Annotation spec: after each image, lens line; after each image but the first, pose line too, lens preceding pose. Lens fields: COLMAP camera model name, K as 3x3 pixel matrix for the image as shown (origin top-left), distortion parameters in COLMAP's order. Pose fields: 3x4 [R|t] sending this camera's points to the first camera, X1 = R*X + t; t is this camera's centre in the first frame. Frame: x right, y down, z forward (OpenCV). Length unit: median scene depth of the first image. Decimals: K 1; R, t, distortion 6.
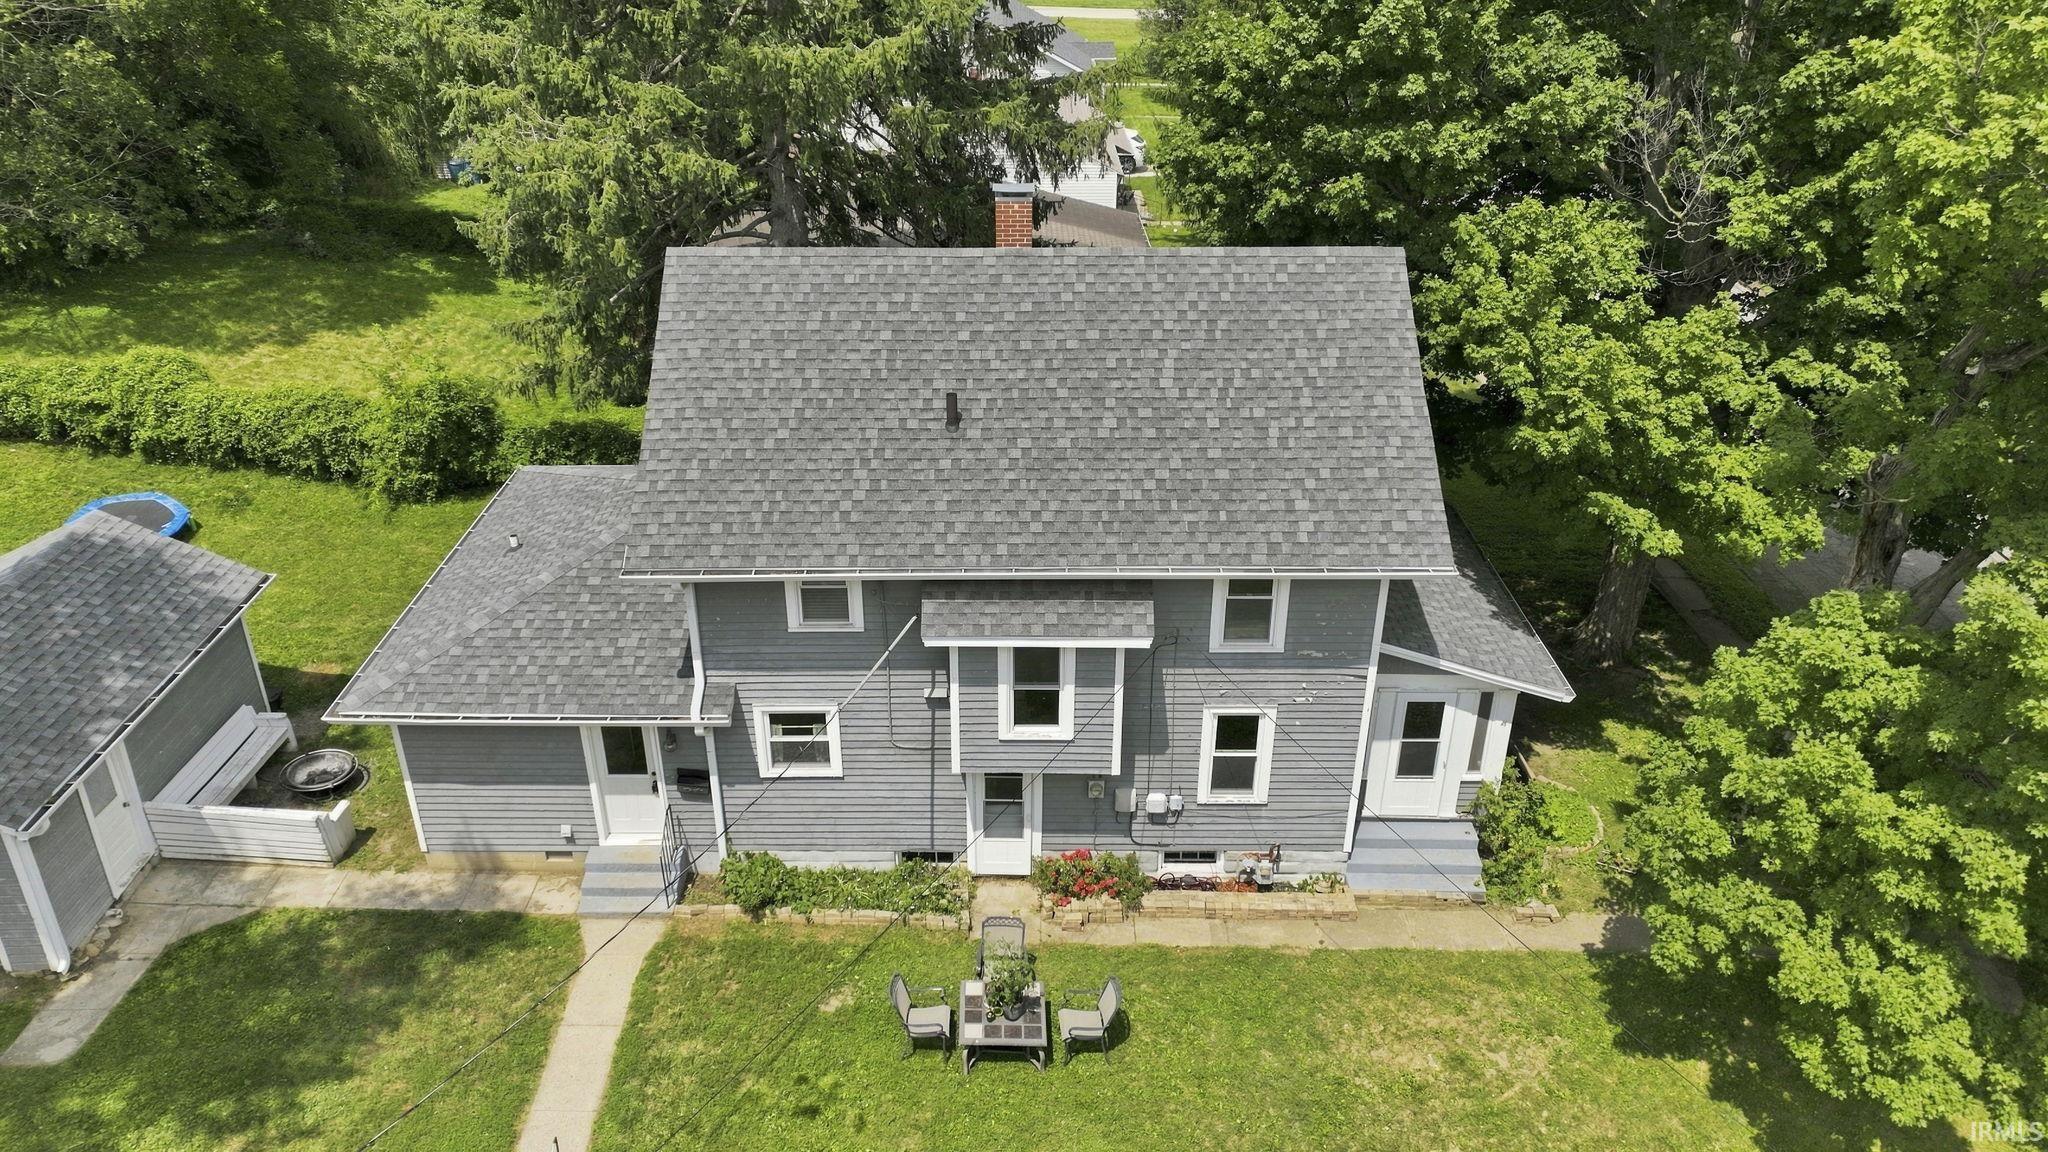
lens RADIAL K [[1450.5, 0, 1023.7], [0, 1450.5, 576.8], [0, 0, 1]] dist [-0.001151, 0.006457]
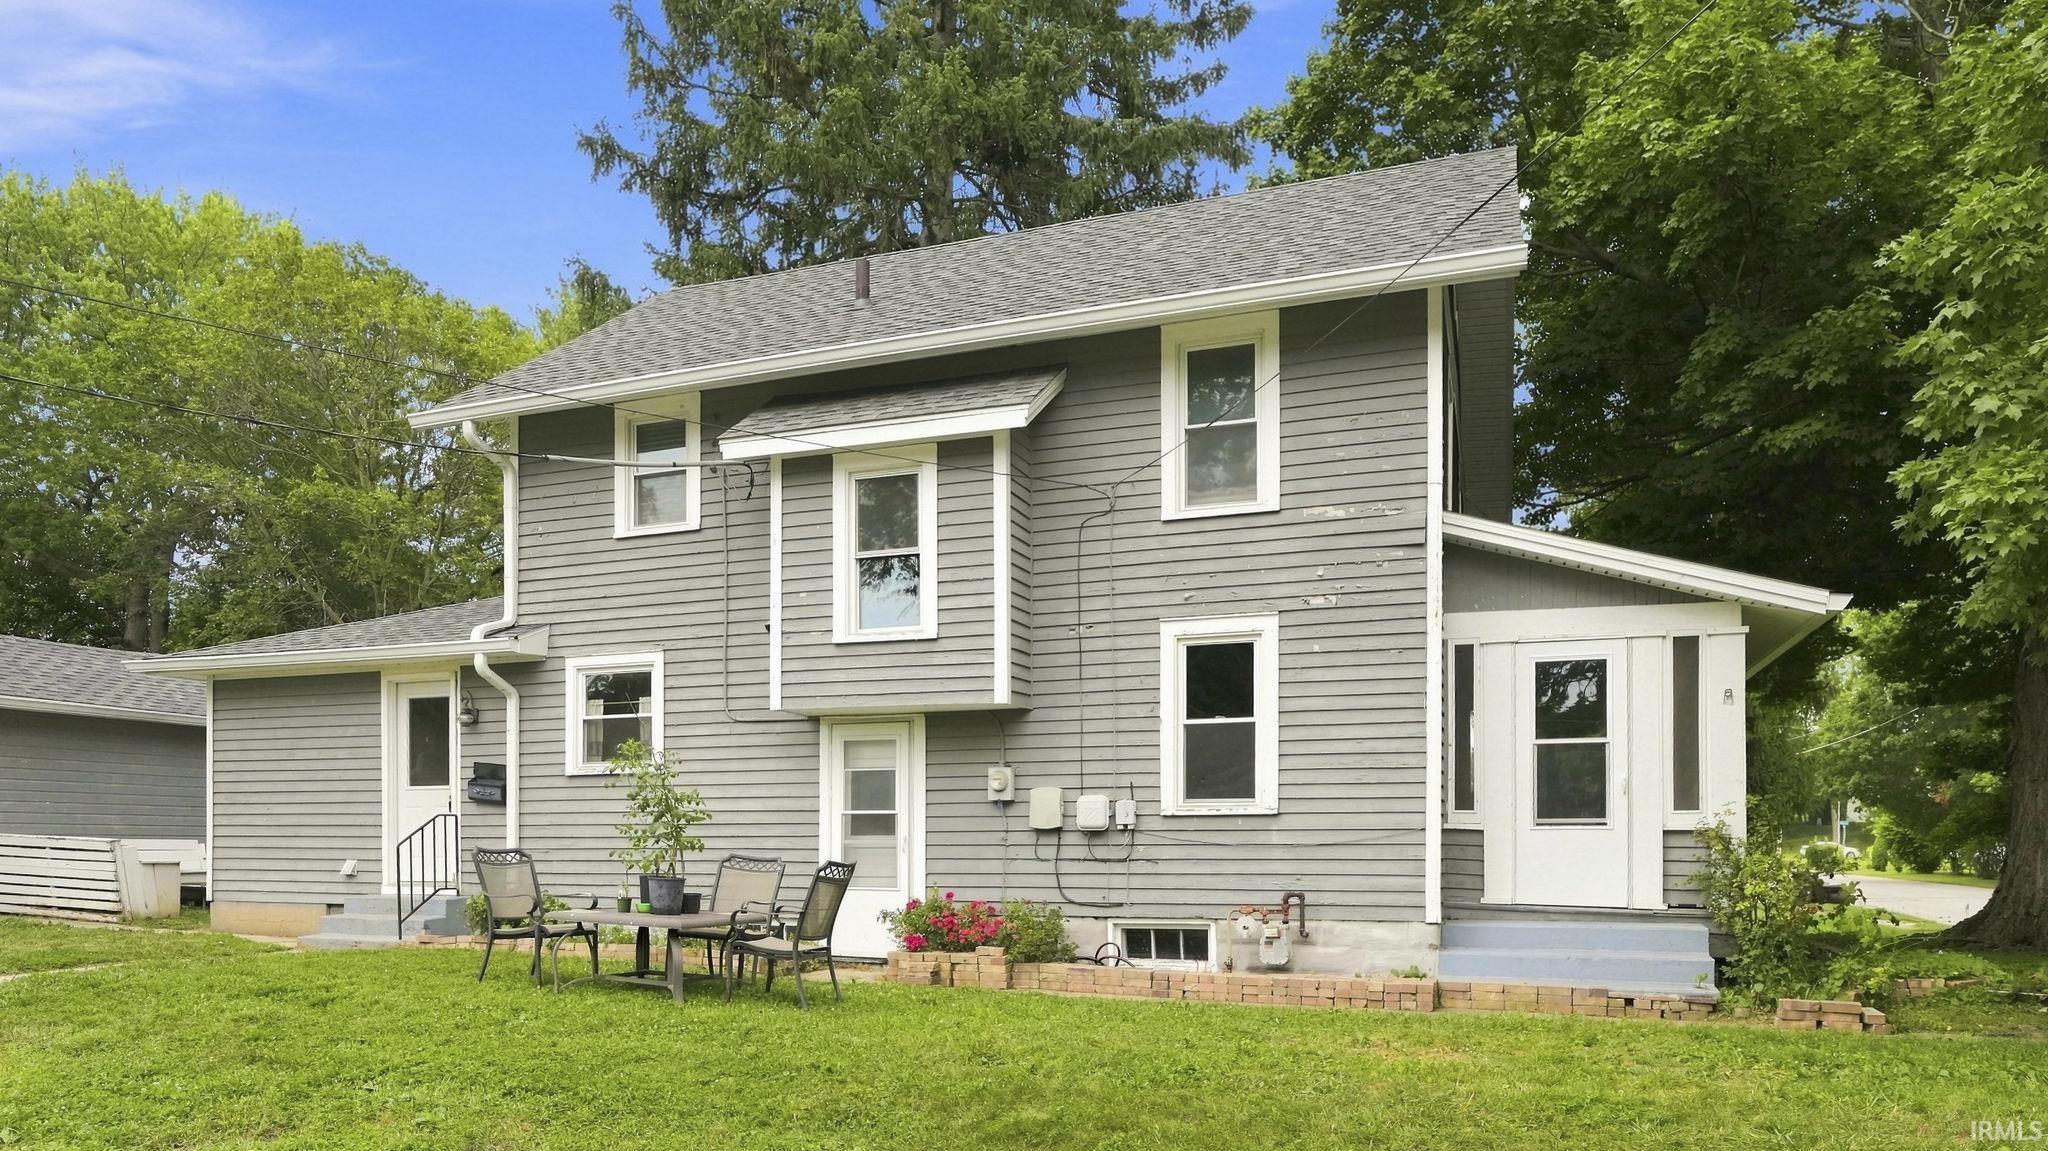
lens RADIAL K [[1459.8, 0, 925.3], [0, 1459.8, 885.2], [0, 0, 1]] dist [-0.008303, 0.001312]
pose [[0.925510, 0.005627, -0.378682, 0.266185], [-0.183451, 0.881415, -0.435262, 0.477279], [0.331327, 0.472308, 0.816791, 0.492303]]
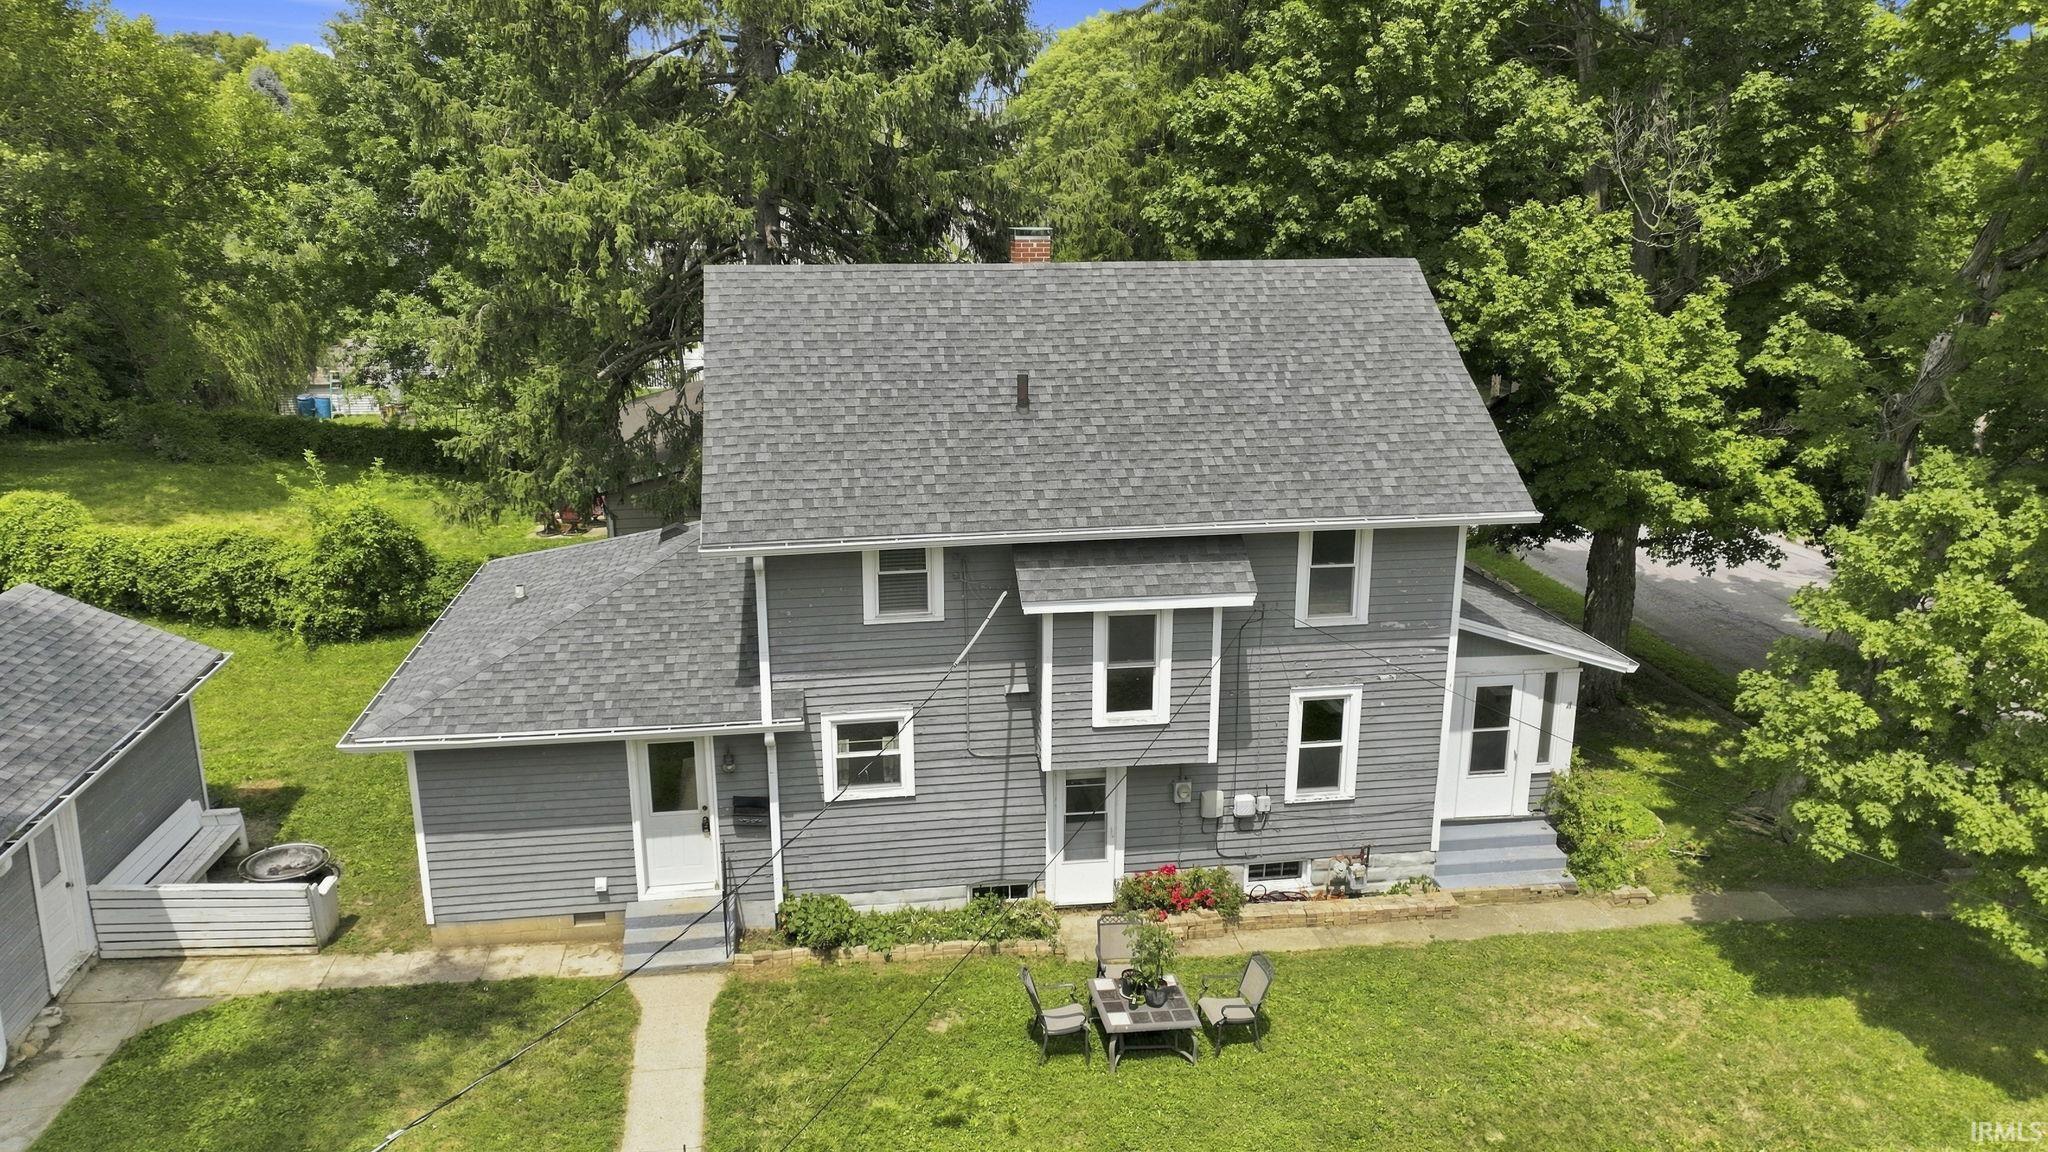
lens RADIAL K [[1450.5, 0, 1023.4], [0, 1450.5, 576.4], [0, 0, 1]] dist [-0.001151, 0.006457]
pose [[0.988088, -0.042706, 0.147843, -0.189049], [0.073626, 0.974821, -0.210483, 0.203114], [-0.135131, 0.218861, 0.966354, 0.069554]]
